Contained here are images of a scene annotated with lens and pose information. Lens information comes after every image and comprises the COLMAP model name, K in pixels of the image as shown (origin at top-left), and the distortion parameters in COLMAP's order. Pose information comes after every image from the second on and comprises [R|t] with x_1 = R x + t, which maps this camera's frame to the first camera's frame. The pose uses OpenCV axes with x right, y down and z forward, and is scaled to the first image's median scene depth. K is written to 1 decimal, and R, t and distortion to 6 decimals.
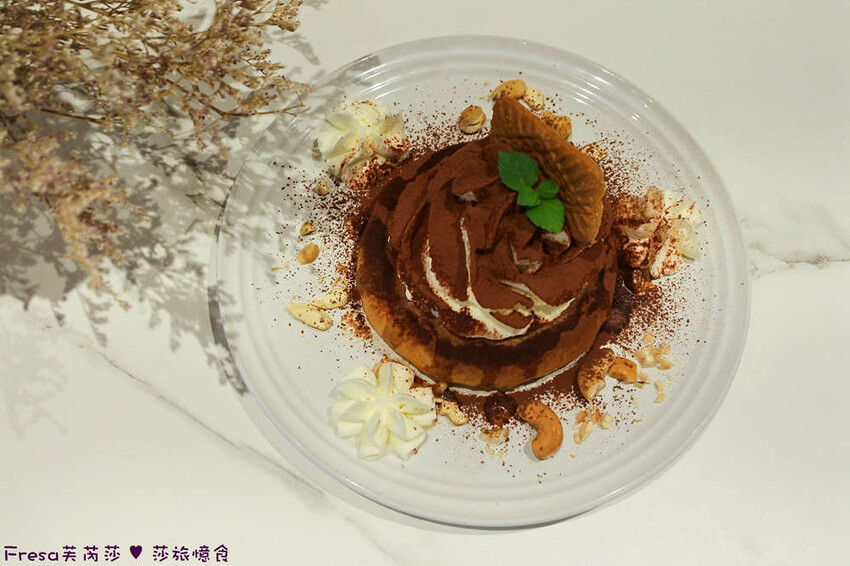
lens RADIAL K [[1058.4, 0, 427.0], [0, 1058.4, 276.3], [0, 0, 1]] dist [0.164581, 0.000000]
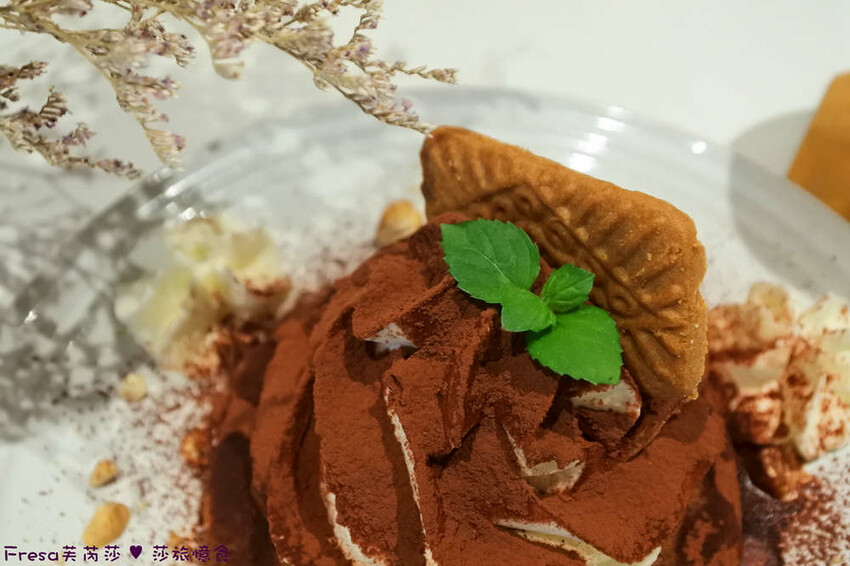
lens RADIAL K [[1058.4, 0, 408.6], [0, 1058.4, 265.3], [0, 0, 1]] dist [0.164581, 0.000000]
pose [[0.986829, -0.161300, 0.012317, 0.042176], [0.160246, 0.964274, -0.210943, -0.009553], [0.022148, 0.210138, 0.977421, 0.520950]]
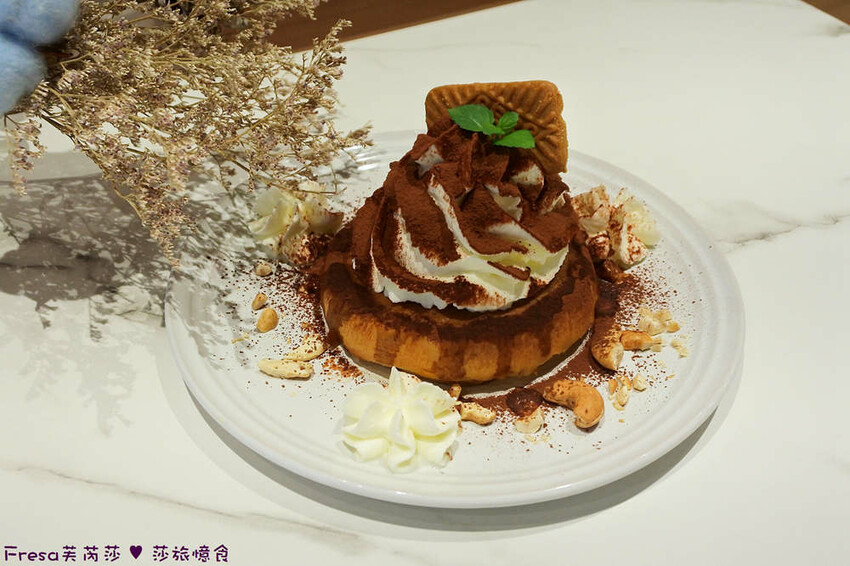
lens RADIAL K [[1058.4, 0, 425.9], [0, 1058.4, 273.4], [0, 0, 1]] dist [0.164581, 0.000000]
pose [[0.953815, -0.211456, 0.213363, -0.179047], [0.285650, 0.858258, -0.426377, 0.393931], [-0.092960, 0.467632, 0.879022, 0.184030]]
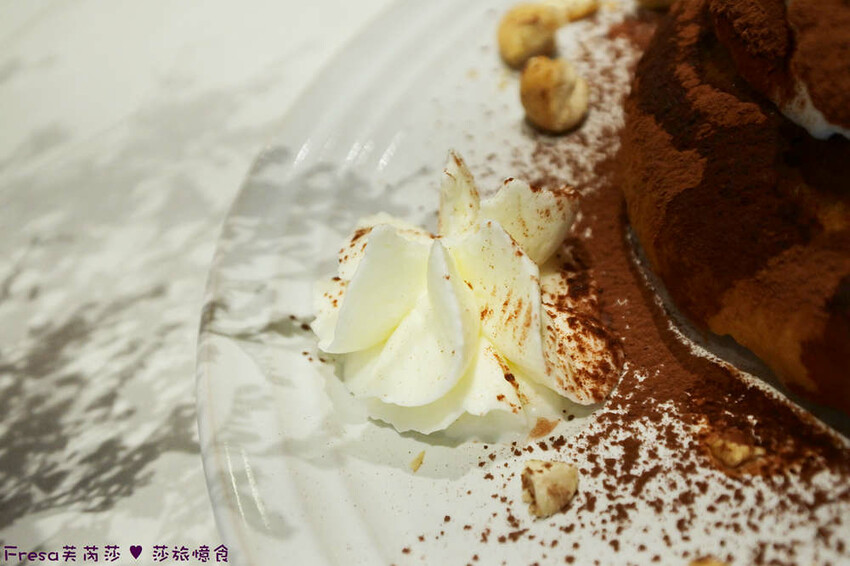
lens RADIAL K [[1058.4, 0, 421.9], [0, 1058.4, 282.3], [0, 0, 1]] dist [0.164581, 0.000000]
pose [[0.533254, -0.671859, 0.514049, -0.232787], [0.842287, 0.478202, -0.248748, -0.074677], [-0.078696, 0.565623, 0.820901, 0.844317]]
